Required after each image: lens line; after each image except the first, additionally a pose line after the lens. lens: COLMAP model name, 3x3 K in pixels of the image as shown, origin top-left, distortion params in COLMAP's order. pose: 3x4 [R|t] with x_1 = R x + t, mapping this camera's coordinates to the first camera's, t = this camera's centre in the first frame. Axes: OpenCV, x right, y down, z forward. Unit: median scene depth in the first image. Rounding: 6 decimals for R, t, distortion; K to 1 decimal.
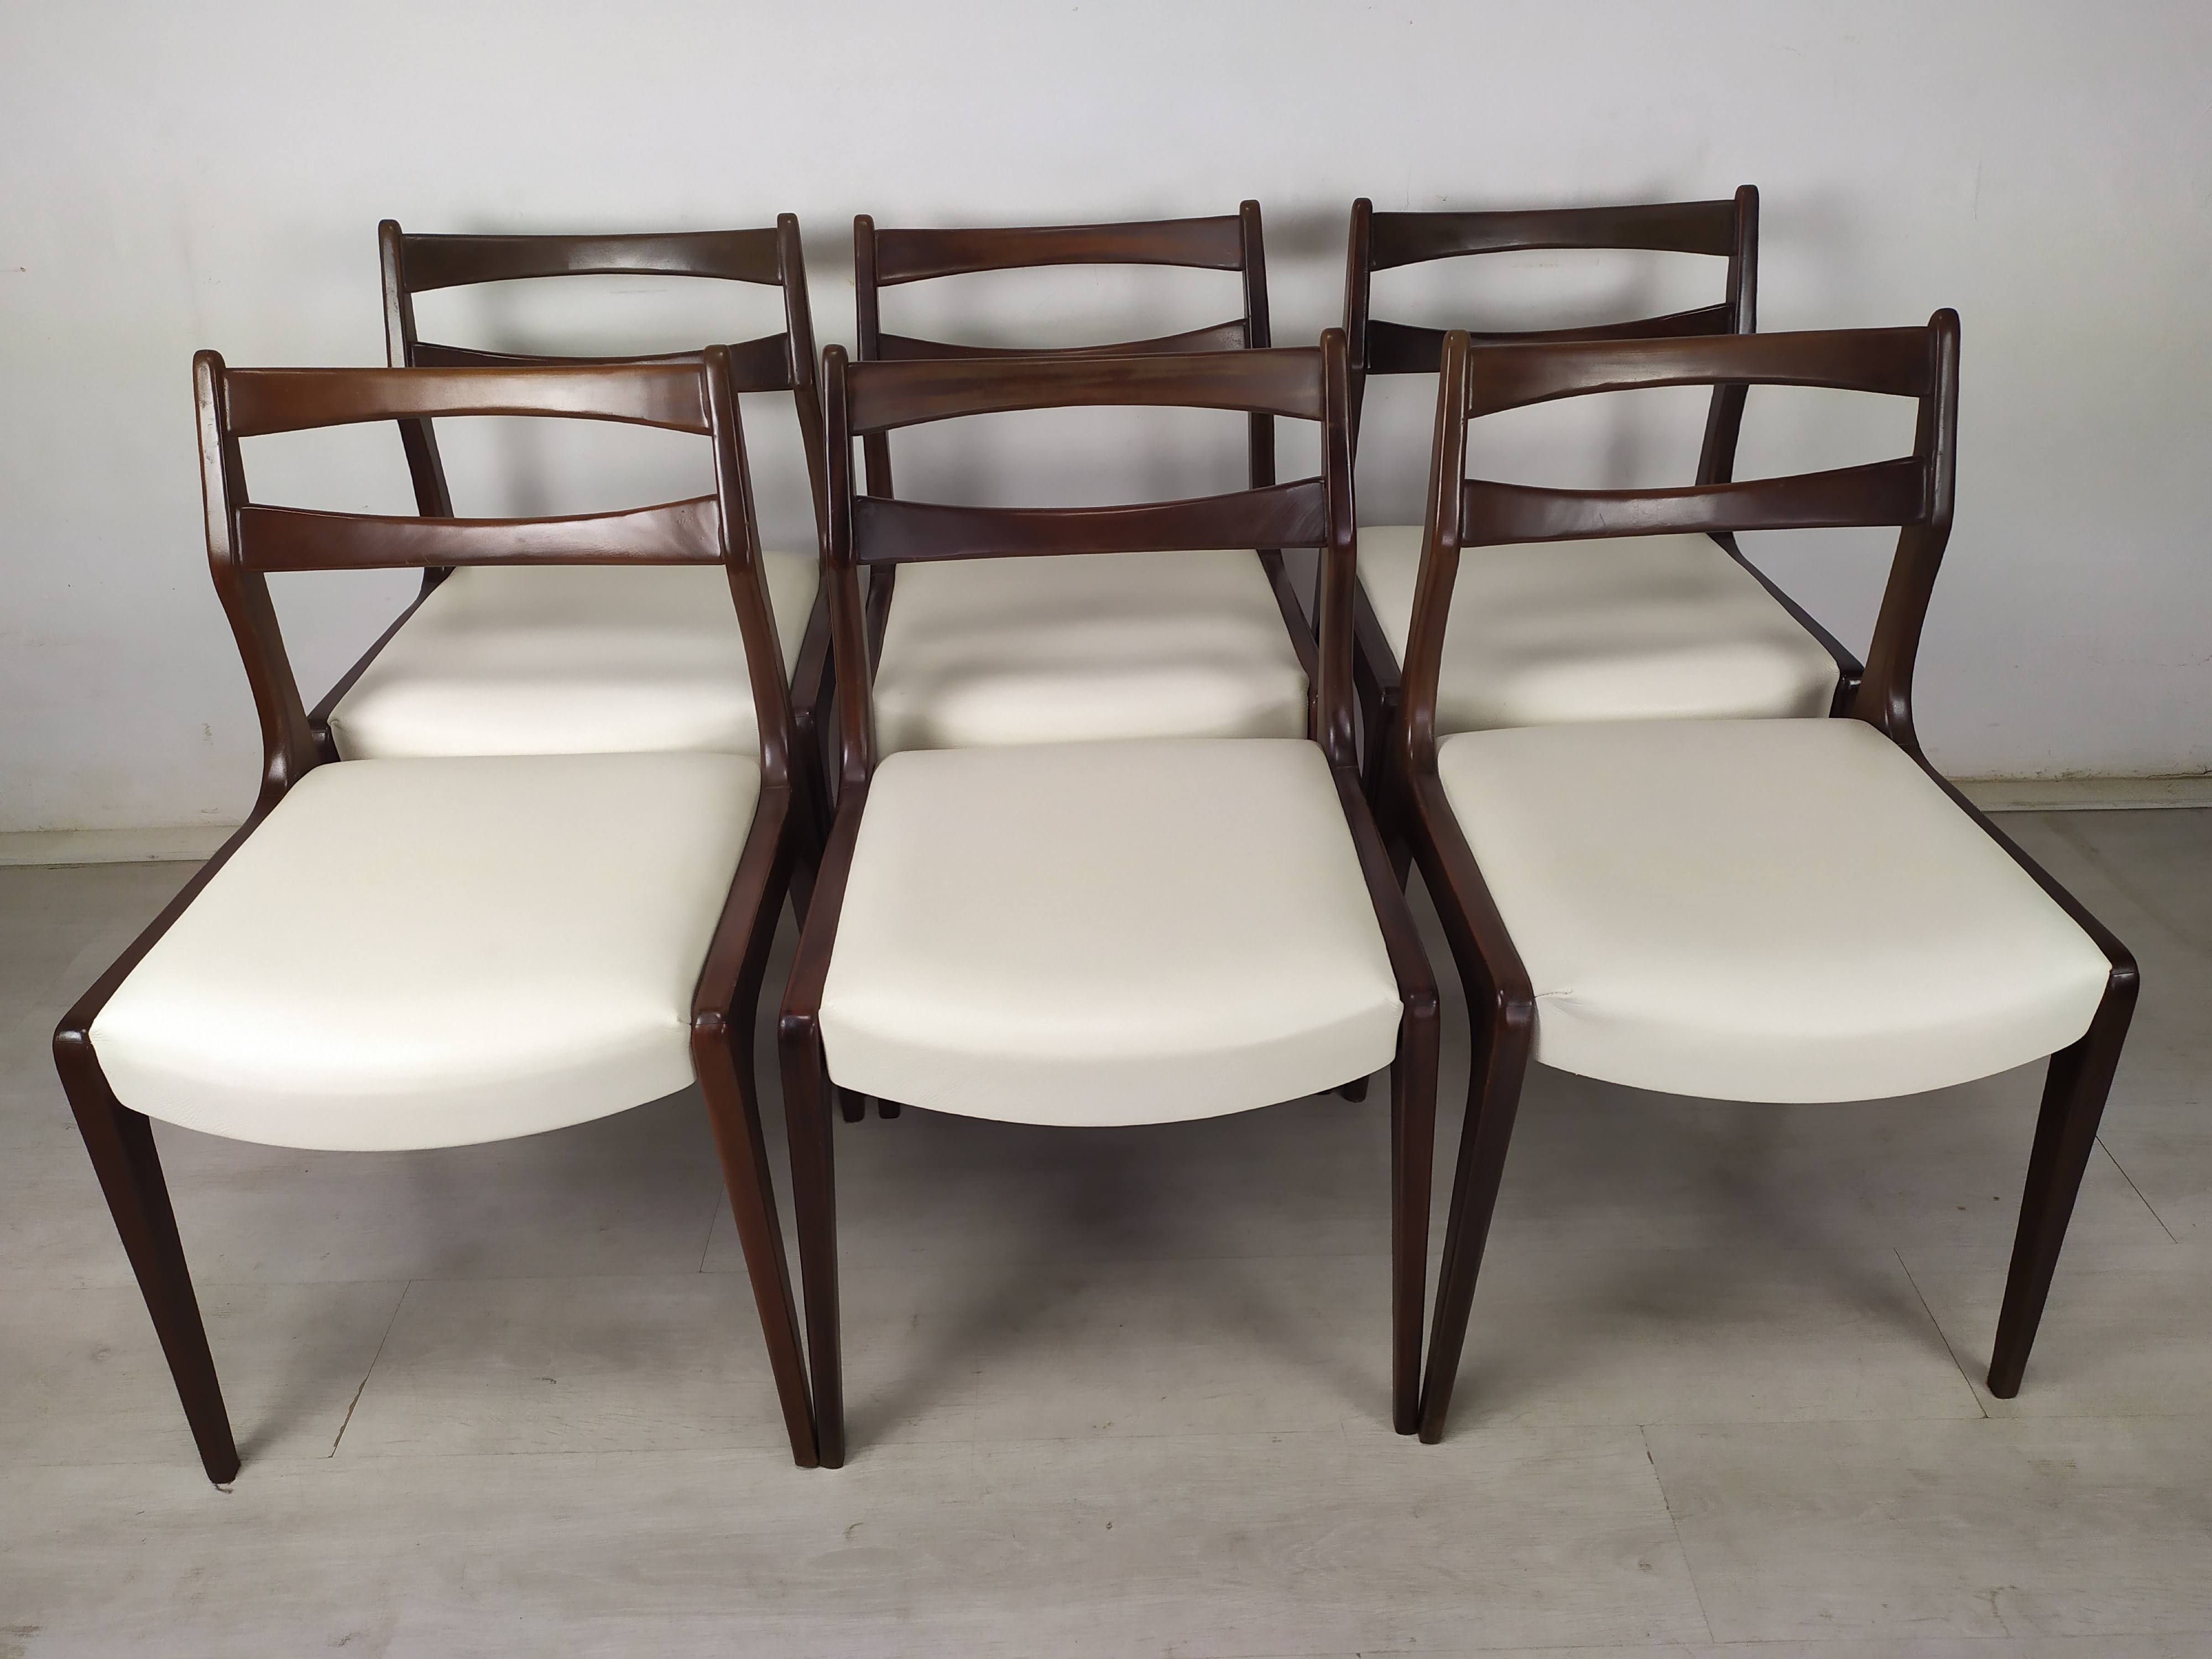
lens RADIAL K [[1704.9, 0, 1114.7], [0, 1704.9, 875.0], [0, 0, 1]] dist [0.013607, -0.019360]
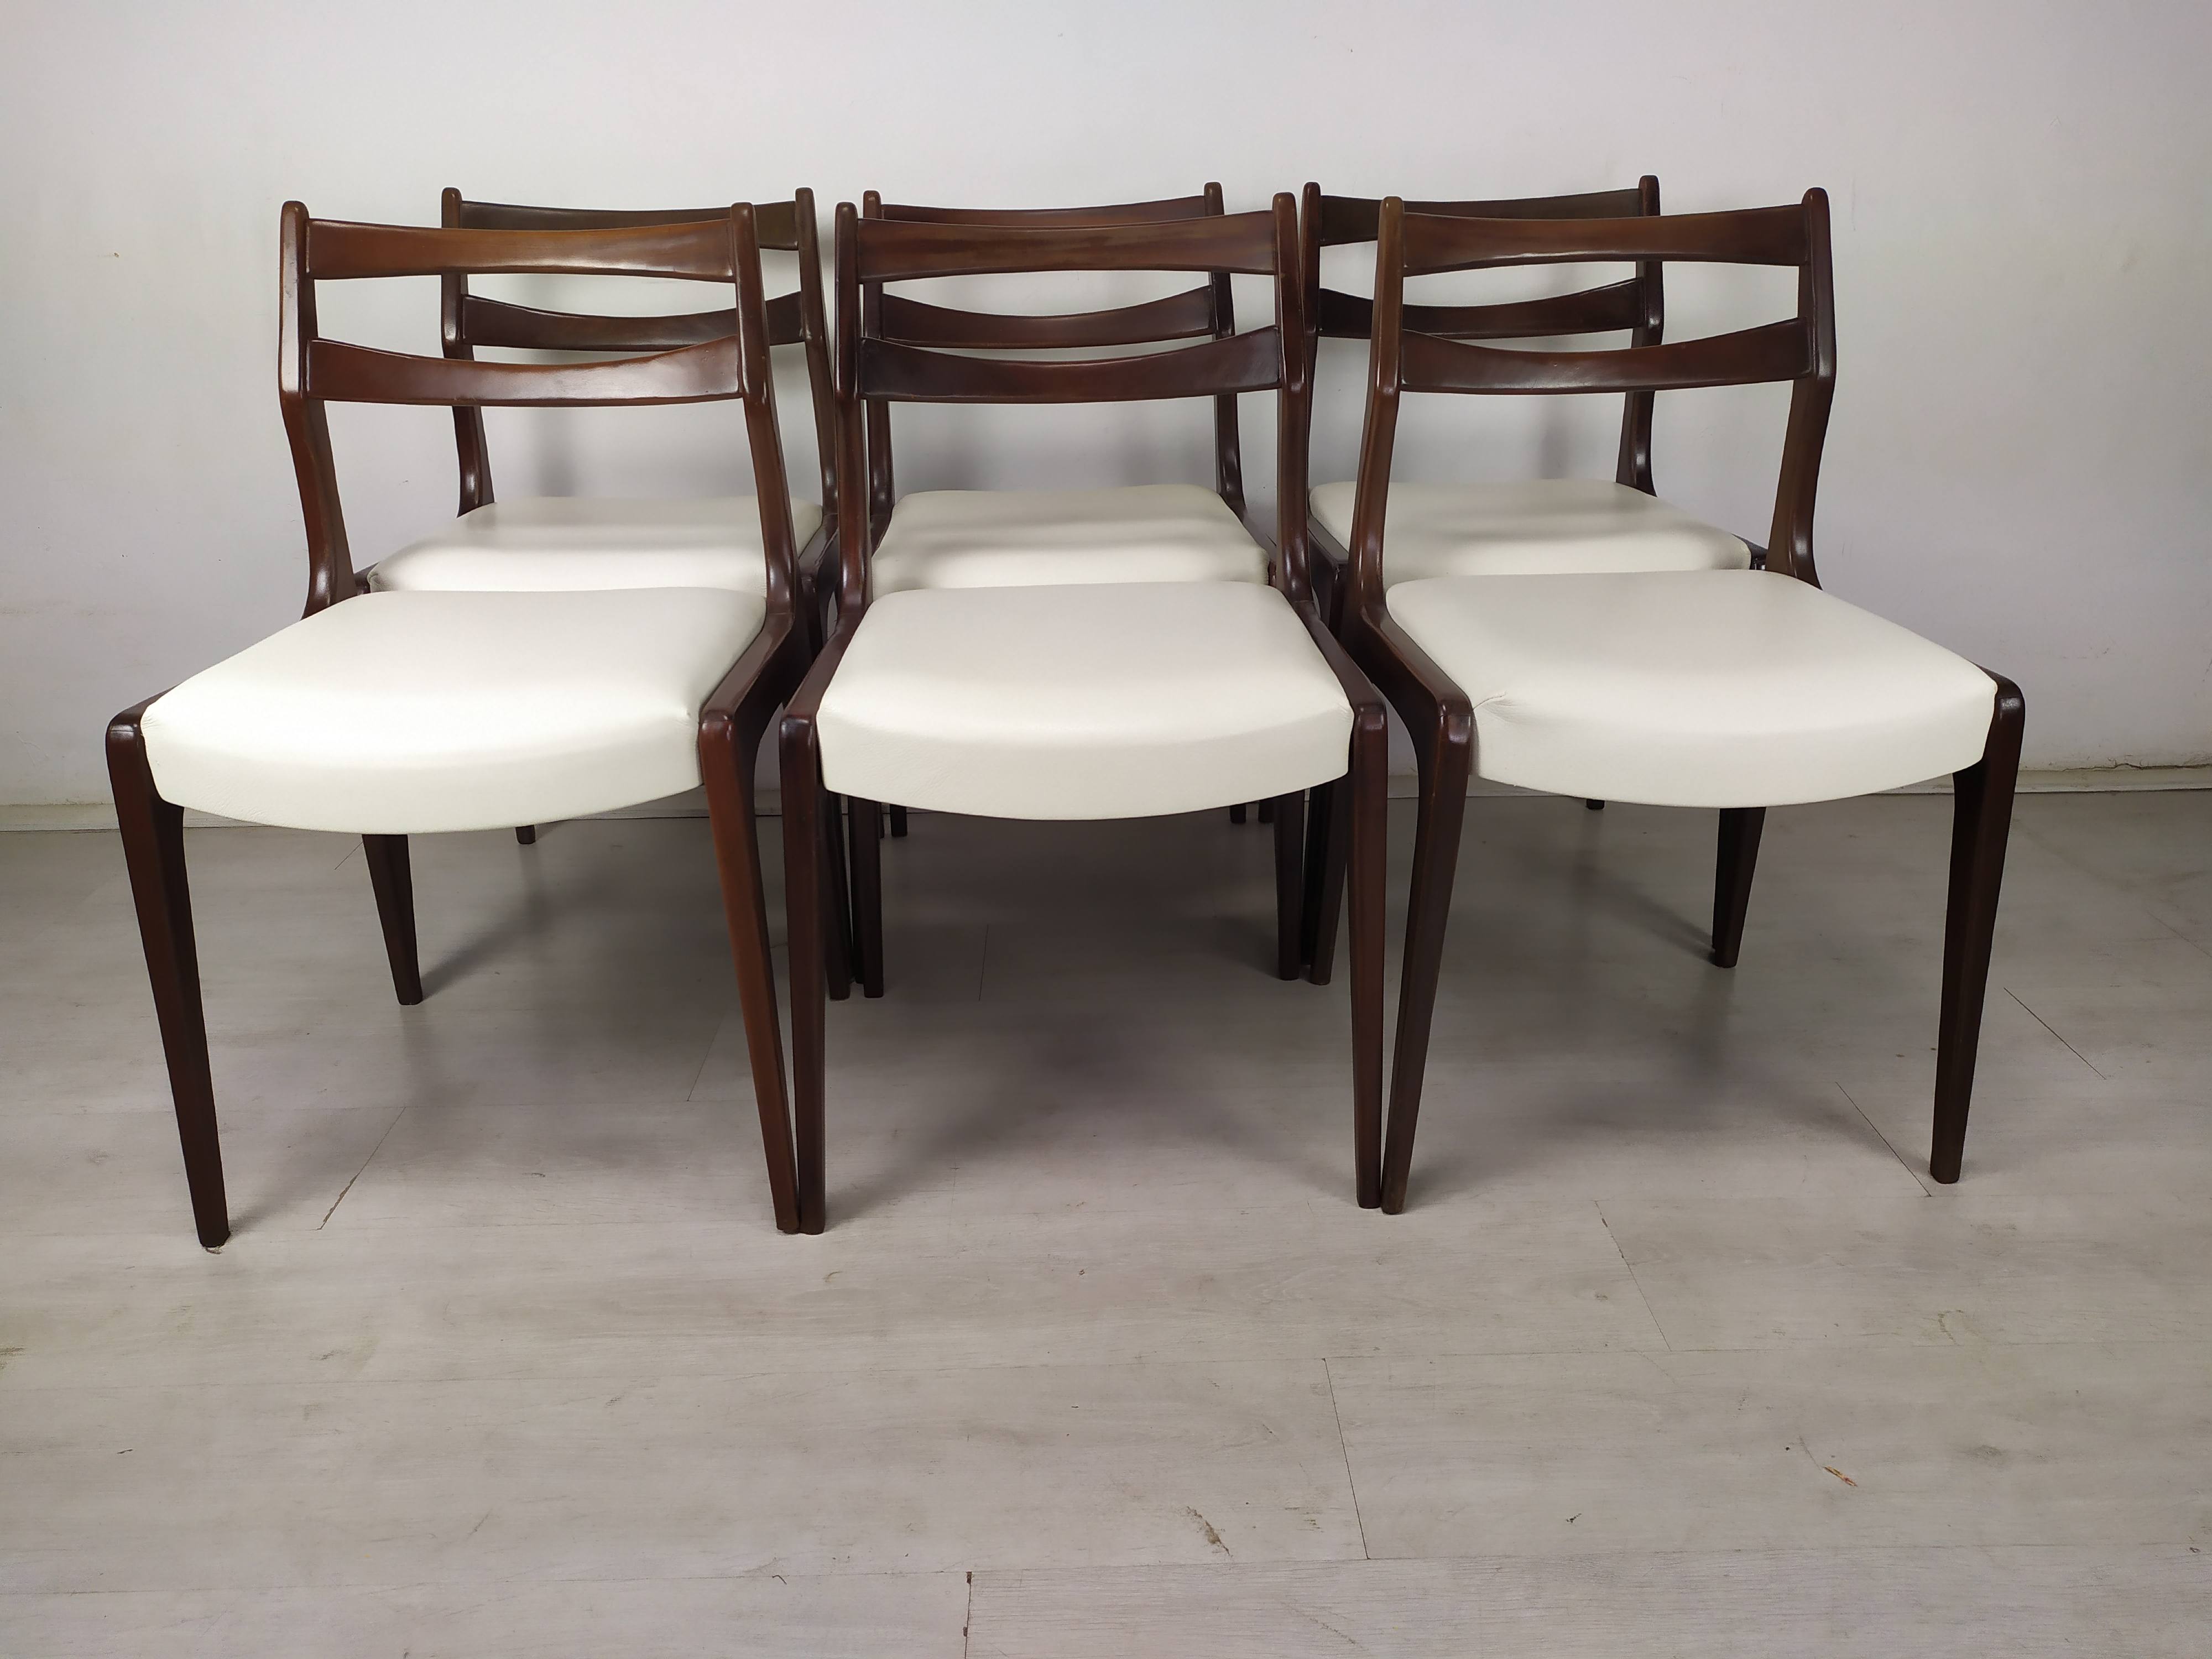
lens RADIAL K [[1704.9, 0, 1113.5], [0, 1704.9, 909.6], [0, 0, 1]] dist [0.013607, -0.019360]
pose [[0.999938, 0.004639, 0.010171, 0.004451], [-0.002871, 0.985889, -0.167374, 0.326839], [-0.010804, 0.167334, 0.985841, -0.045702]]
